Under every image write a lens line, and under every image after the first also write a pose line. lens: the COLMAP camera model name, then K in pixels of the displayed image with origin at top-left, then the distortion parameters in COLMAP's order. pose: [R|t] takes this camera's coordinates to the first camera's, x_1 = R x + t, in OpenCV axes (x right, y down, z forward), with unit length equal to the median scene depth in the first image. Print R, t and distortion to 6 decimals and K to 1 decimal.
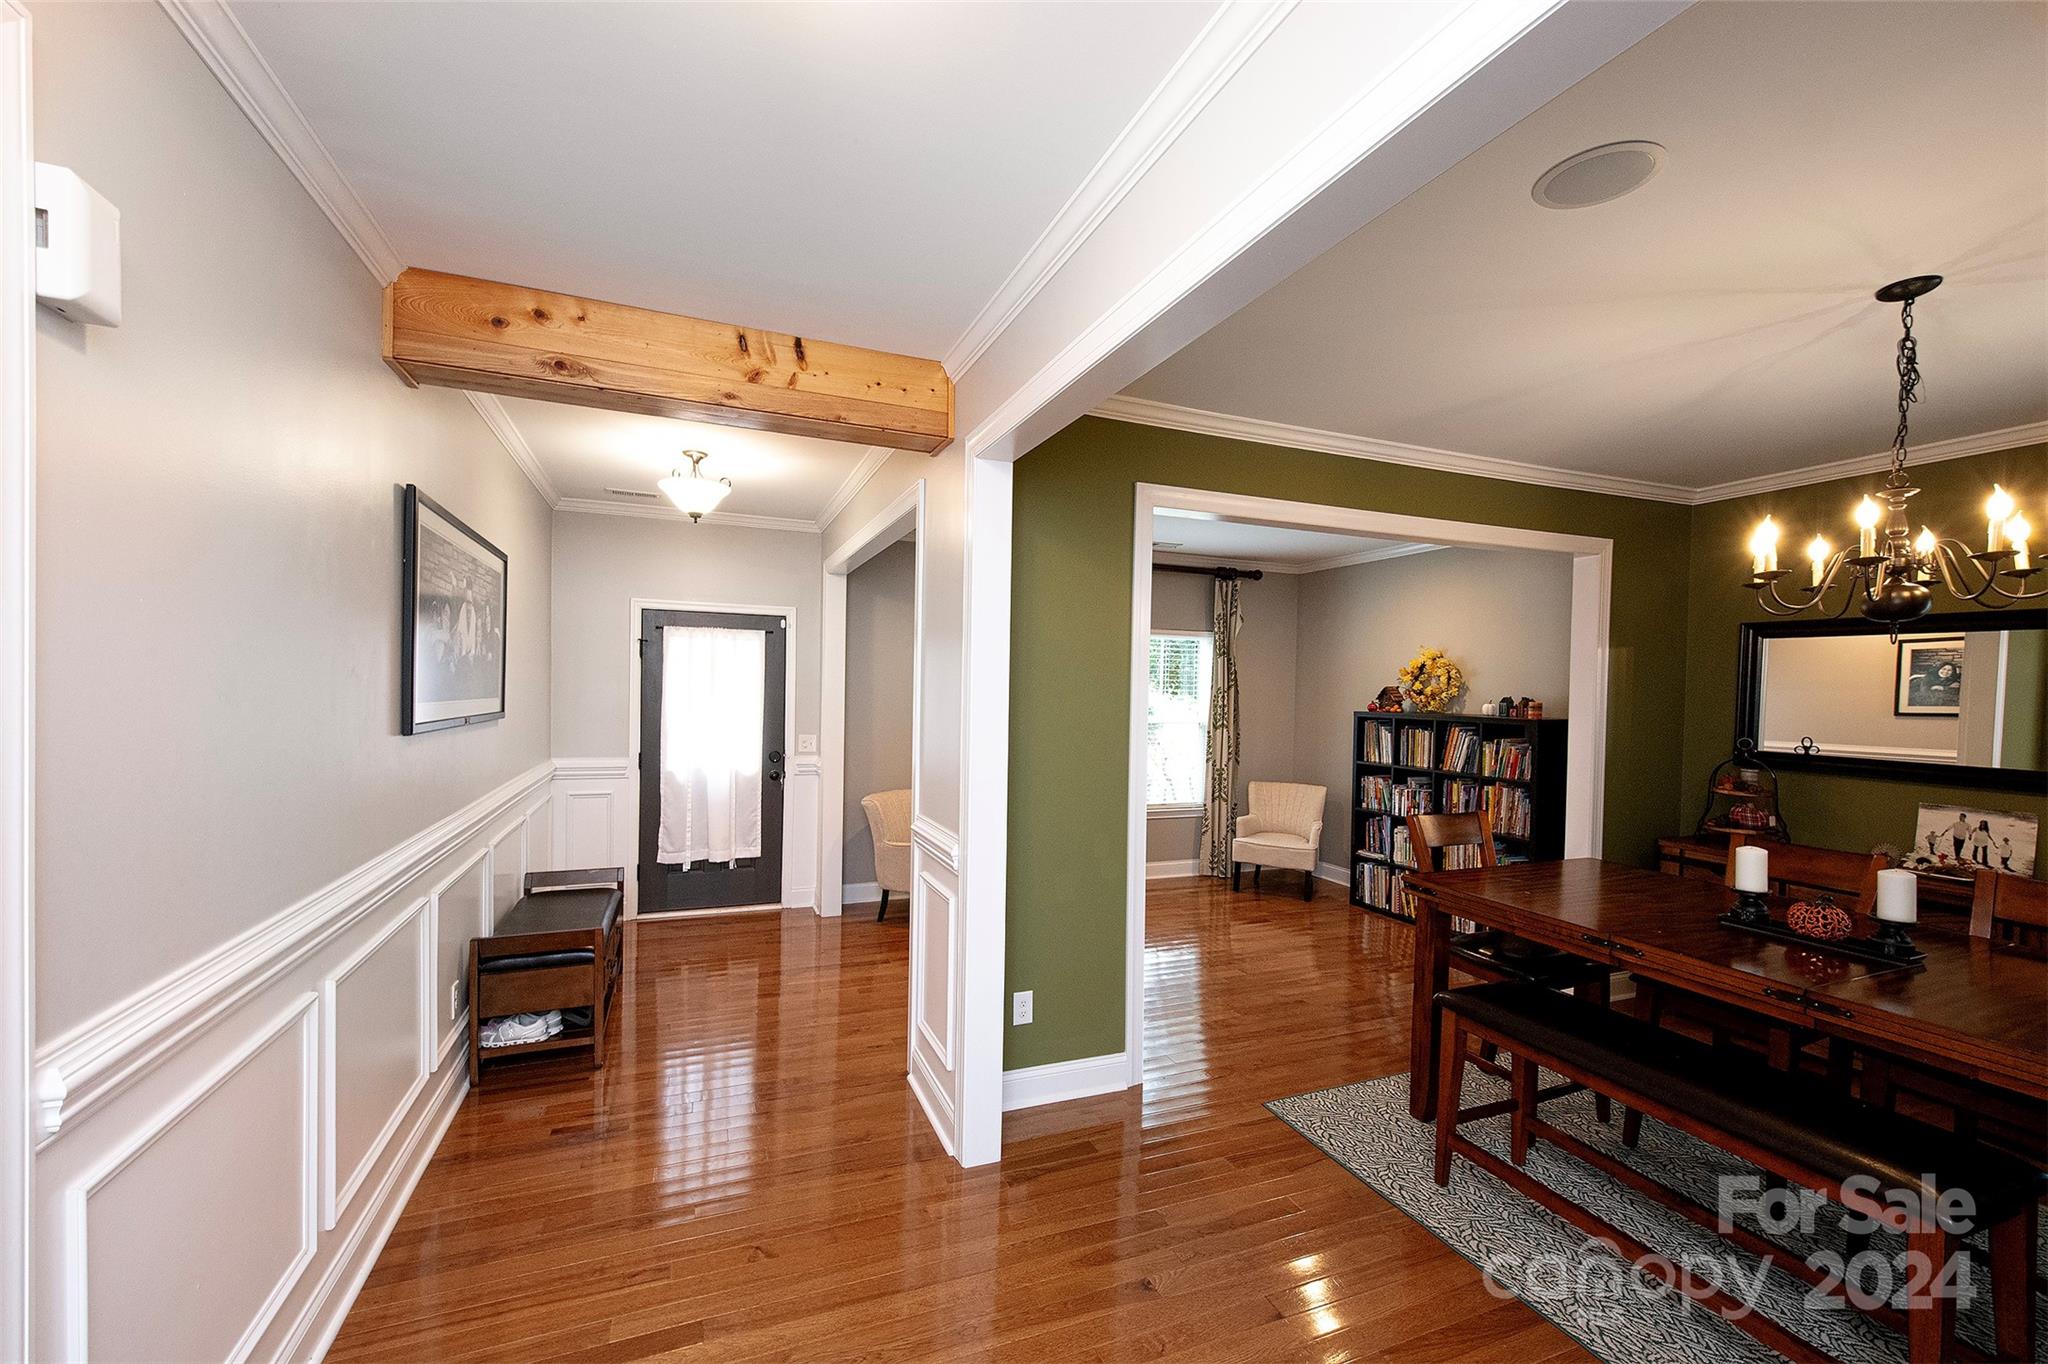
lens RADIAL K [[825.6, 0, 1017.9], [0, 825.6, 690.8], [0, 0, 1]] dist [0.007804, -0.000483]
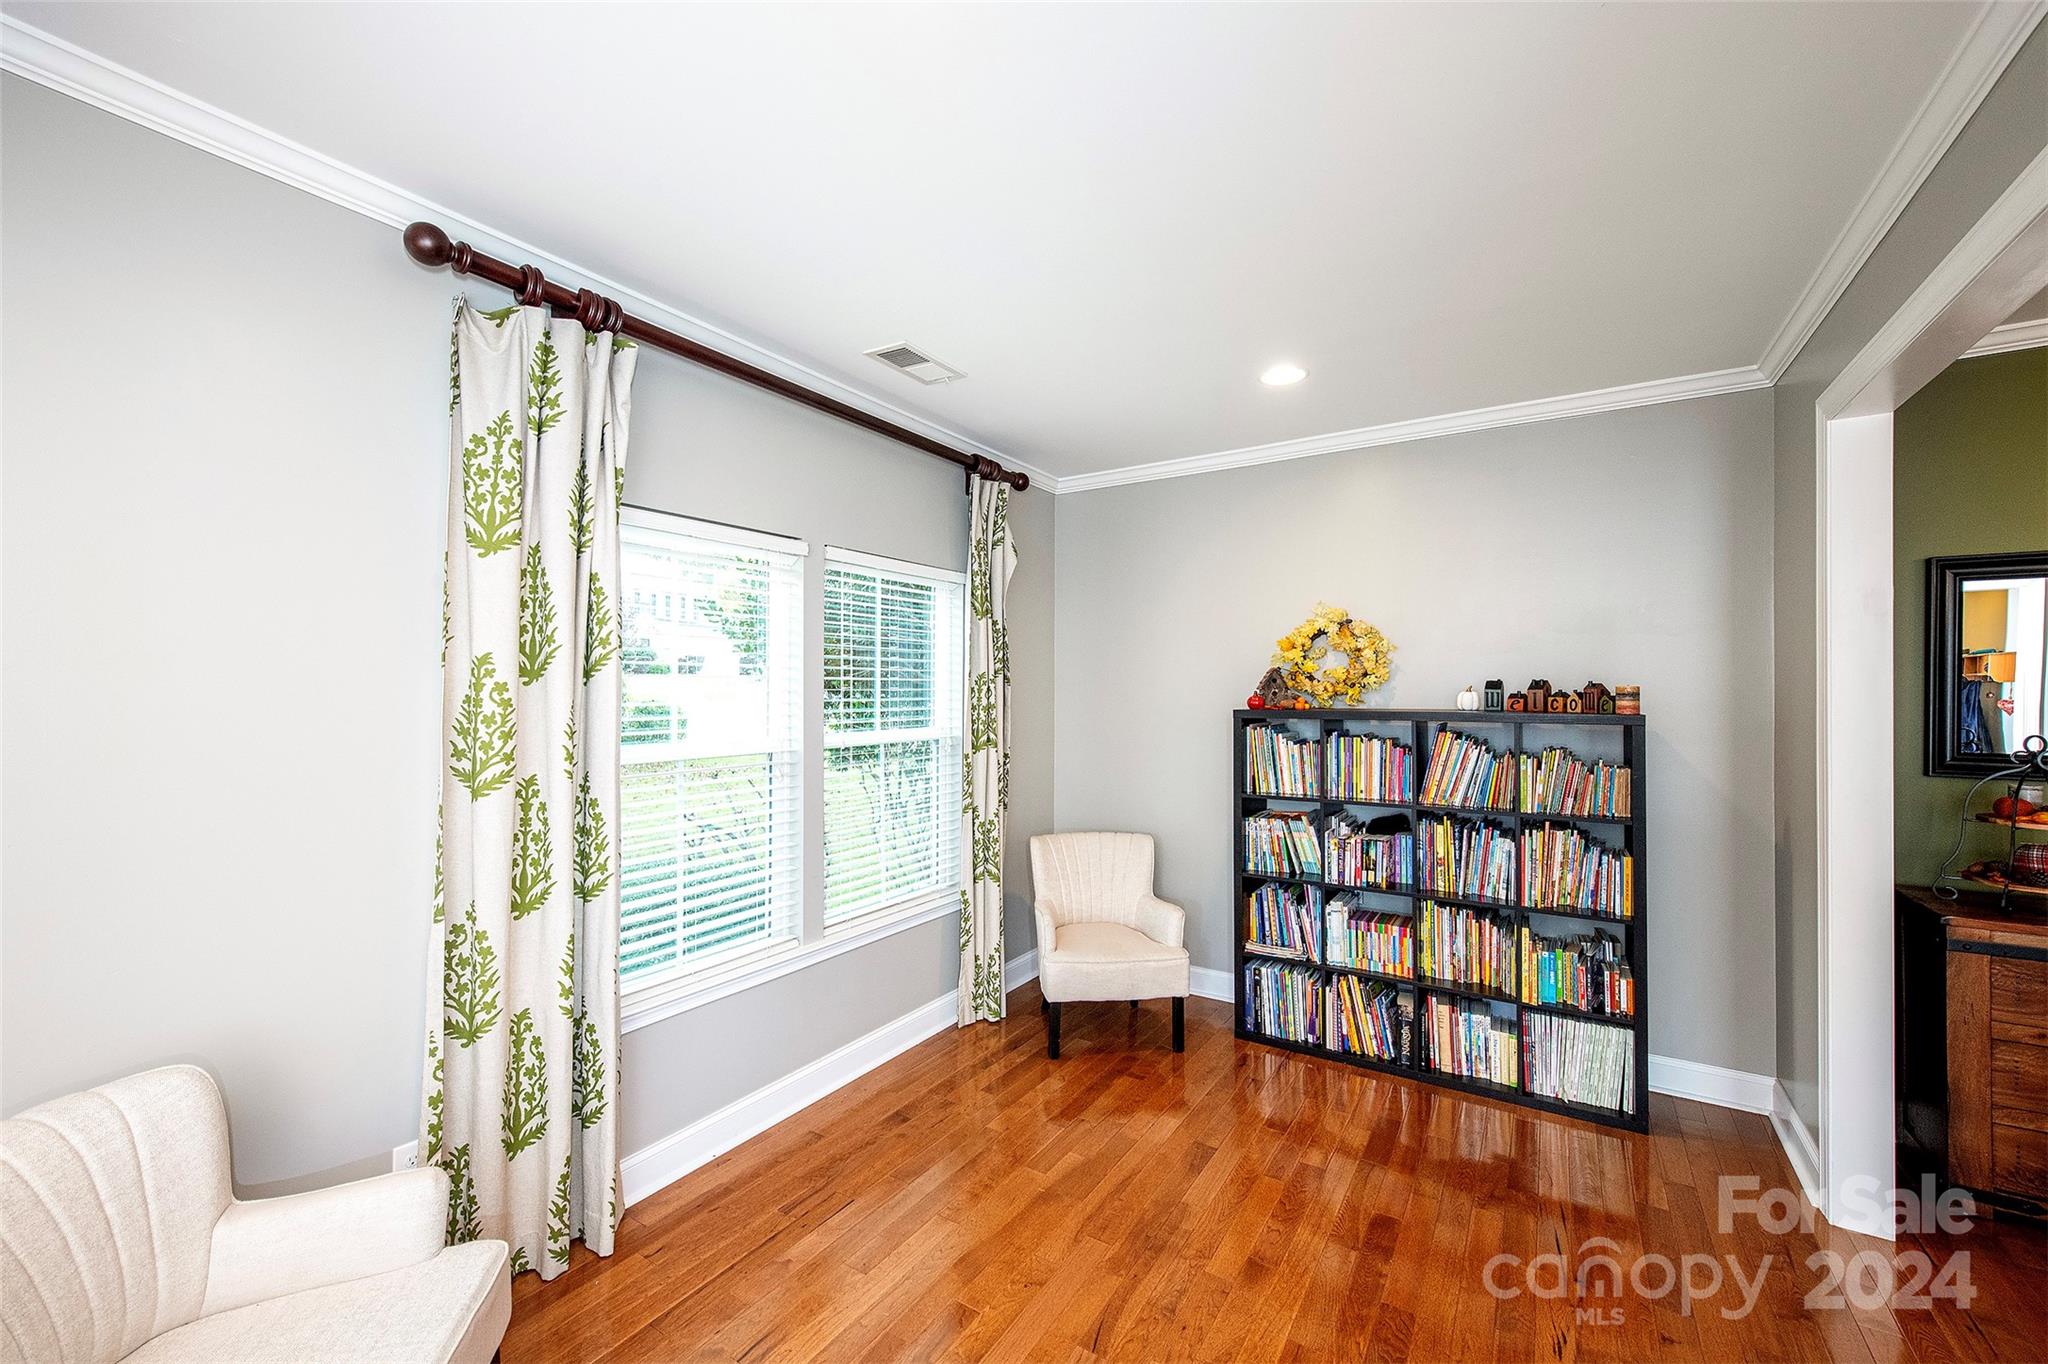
lens RADIAL K [[825.6, 0, 1033.7], [0, 825.6, 676.7], [0, 0, 1]] dist [0.007804, -0.000483]
pose [[0.807239, -0.009036, 0.590155, -0.058498], [0.015976, 0.999851, -0.006544, 0.002925], [-0.590008, 0.014710, 0.807263, 0.609002]]
